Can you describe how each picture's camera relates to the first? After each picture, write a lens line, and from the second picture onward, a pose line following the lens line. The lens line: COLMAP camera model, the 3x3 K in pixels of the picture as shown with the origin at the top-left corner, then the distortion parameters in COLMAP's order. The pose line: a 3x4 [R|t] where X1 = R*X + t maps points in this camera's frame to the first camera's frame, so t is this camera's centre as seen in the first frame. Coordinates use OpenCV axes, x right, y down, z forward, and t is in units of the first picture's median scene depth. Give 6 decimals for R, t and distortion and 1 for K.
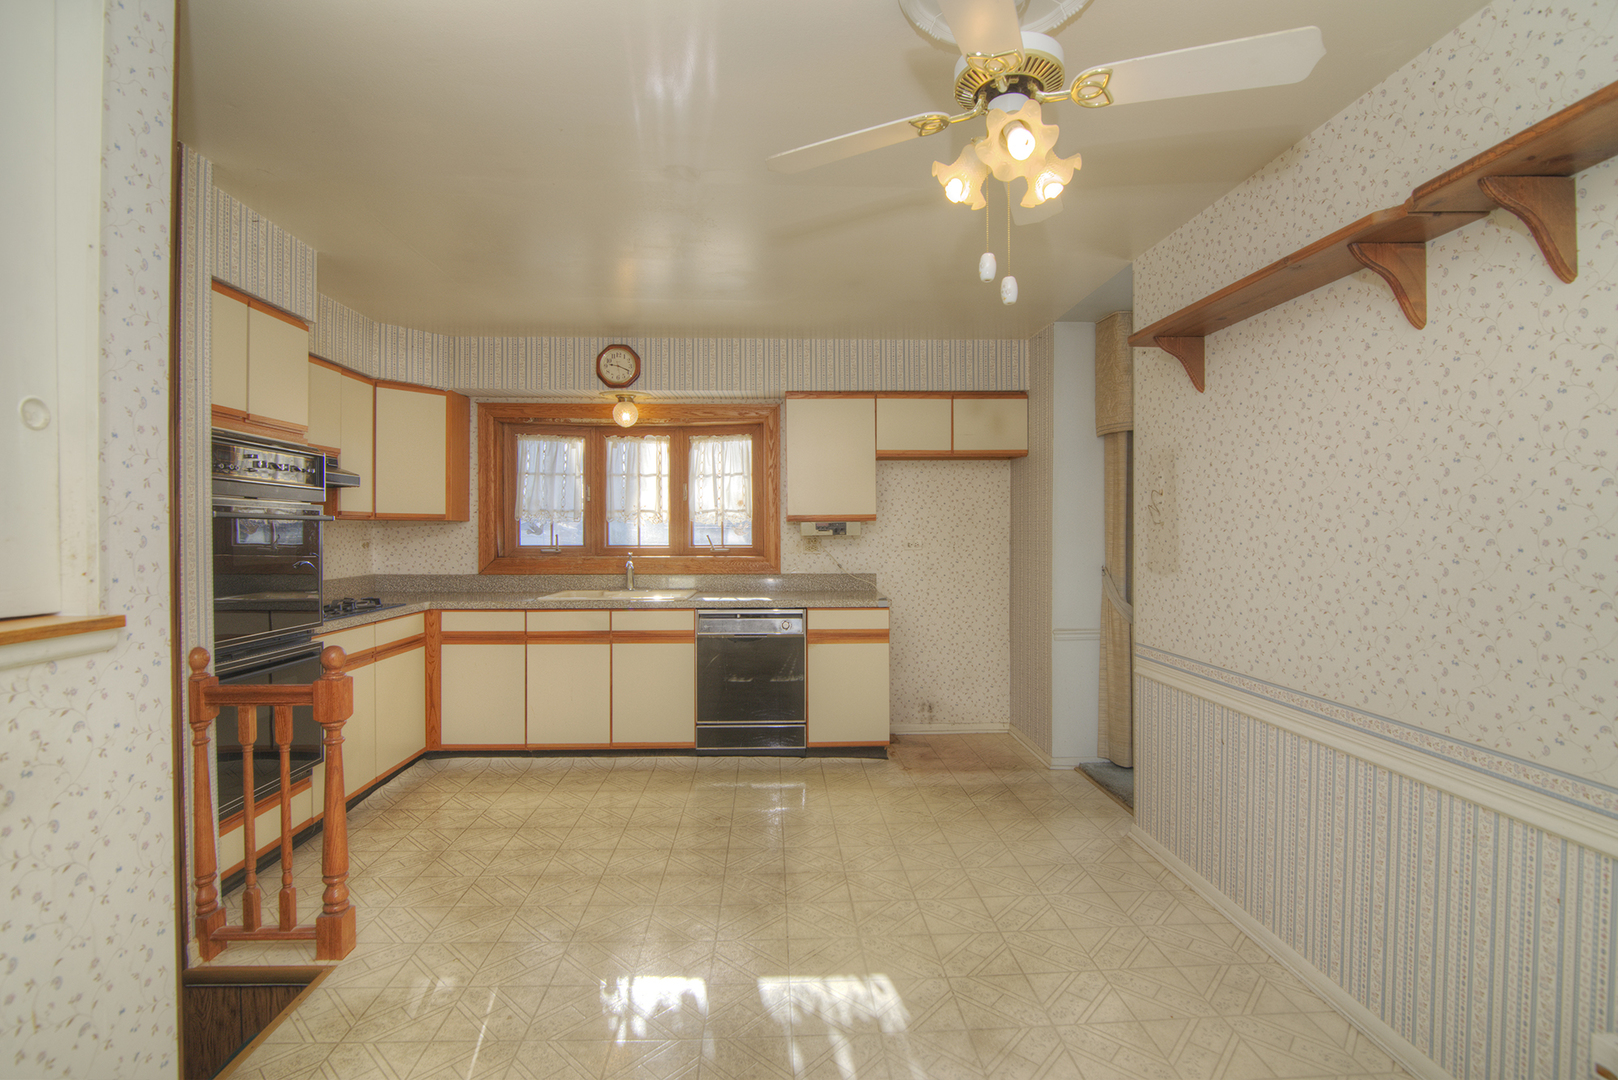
lens RADIAL K [[741.5, 0, 807.5], [0, 741.5, 534.8], [0, 0, 1]] dist [-0.021096, 0.000302]
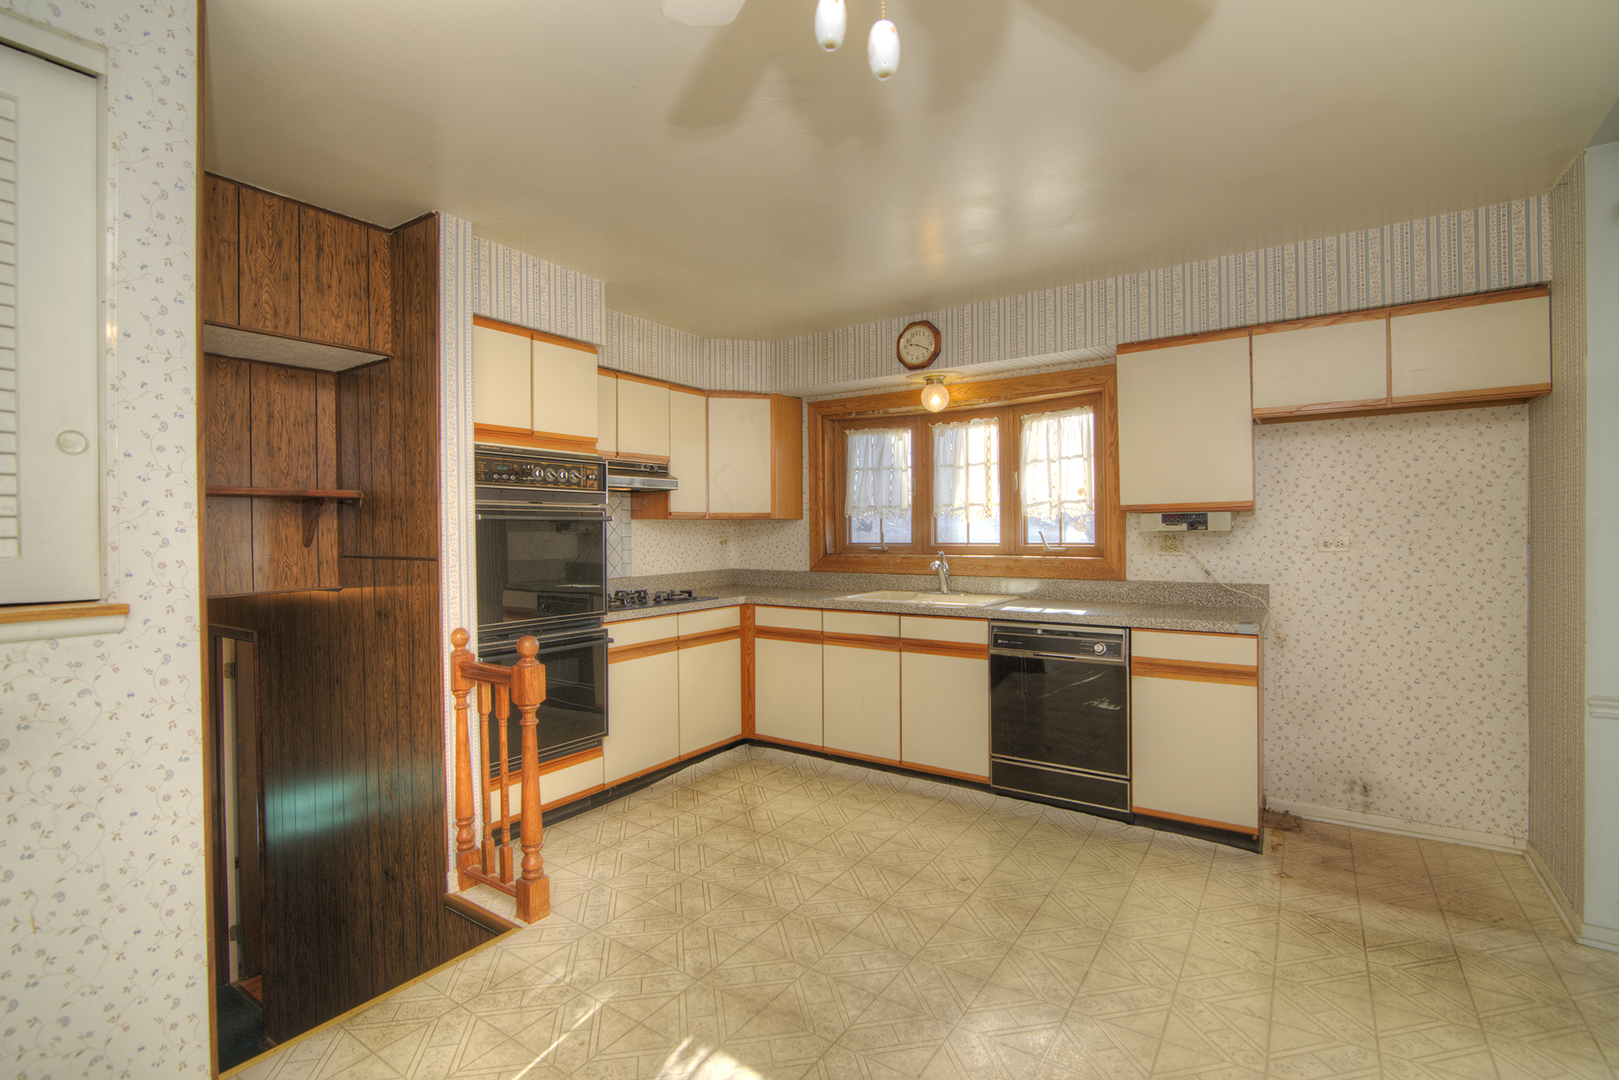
lens RADIAL K [[741.9, 0, 808.0], [0, 741.9, 534.8], [0, 0, 1]] dist [-0.021096, 0.000302]
pose [[0.795709, -0.002497, -0.605673, 0.190322], [0.006038, 0.999975, 0.003810, -0.000556], [0.605648, -0.006689, 0.795704, 0.201491]]
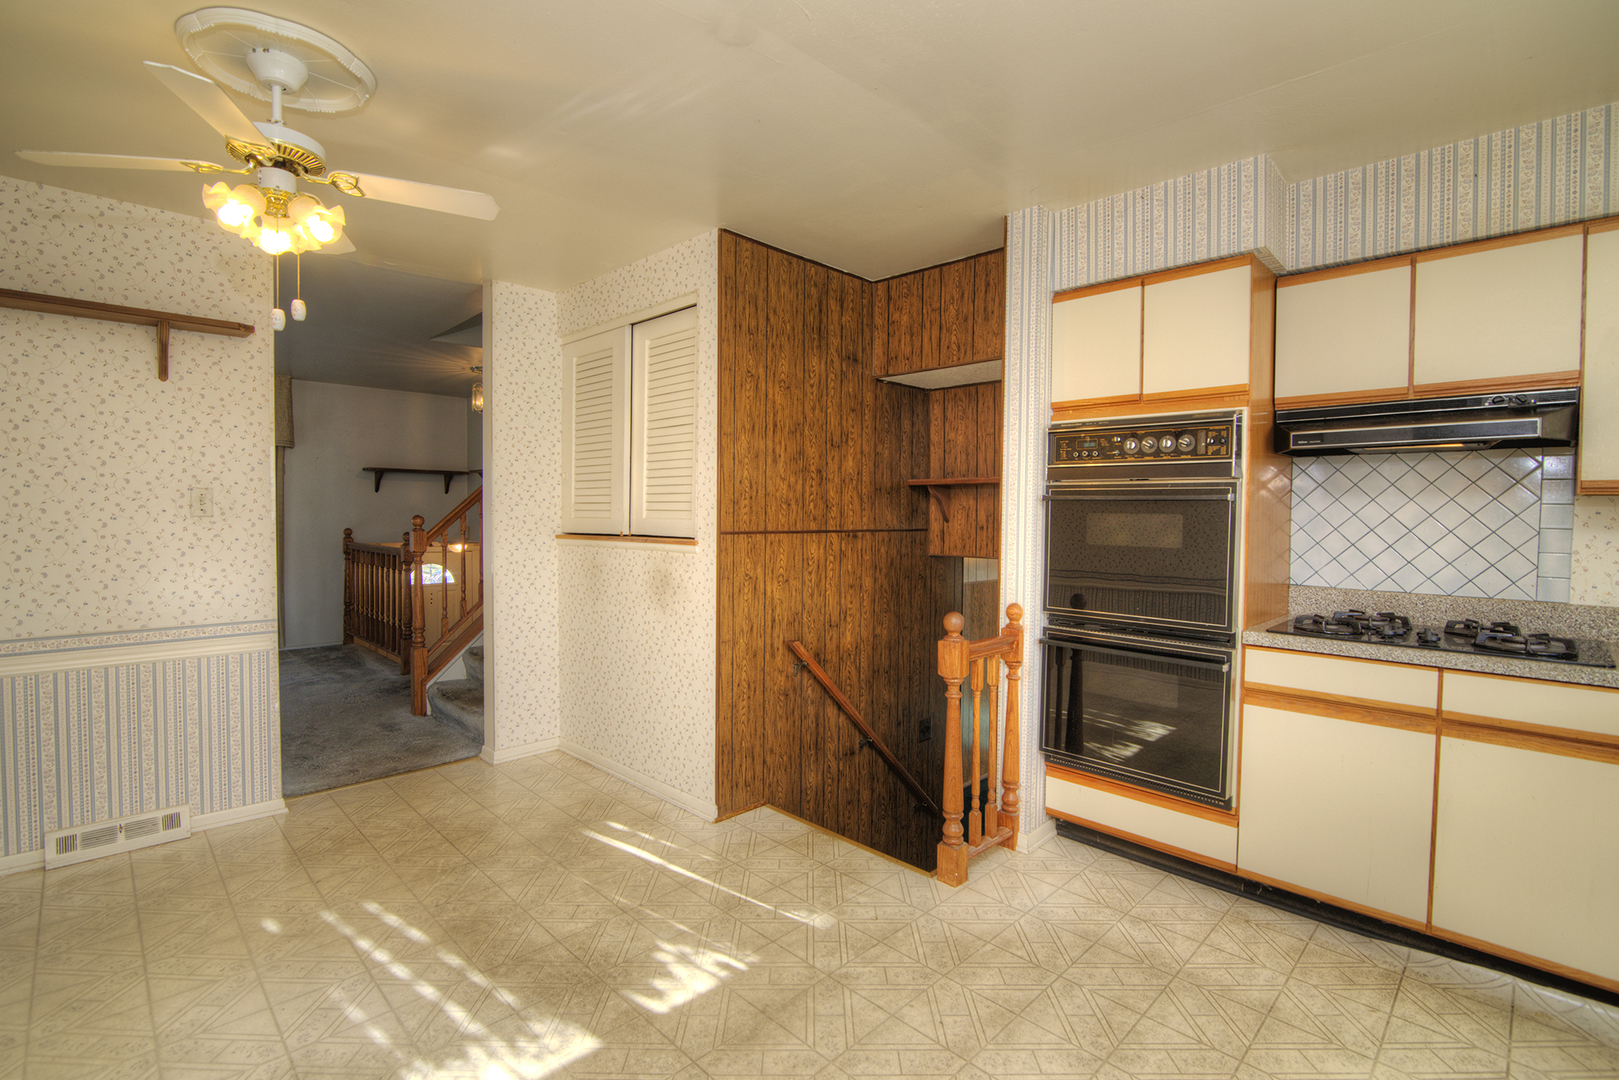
lens RADIAL K [[733.3, 0, 783.9], [0, 733.3, 534.8], [0, 0, 1]] dist [-0.021707, 0.000179]
pose [[-0.756474, 0.017427, -0.653791, 0.158321], [-0.009406, 0.999252, 0.037519, -0.005060], [0.653956, 0.034532, -0.755744, 0.898194]]
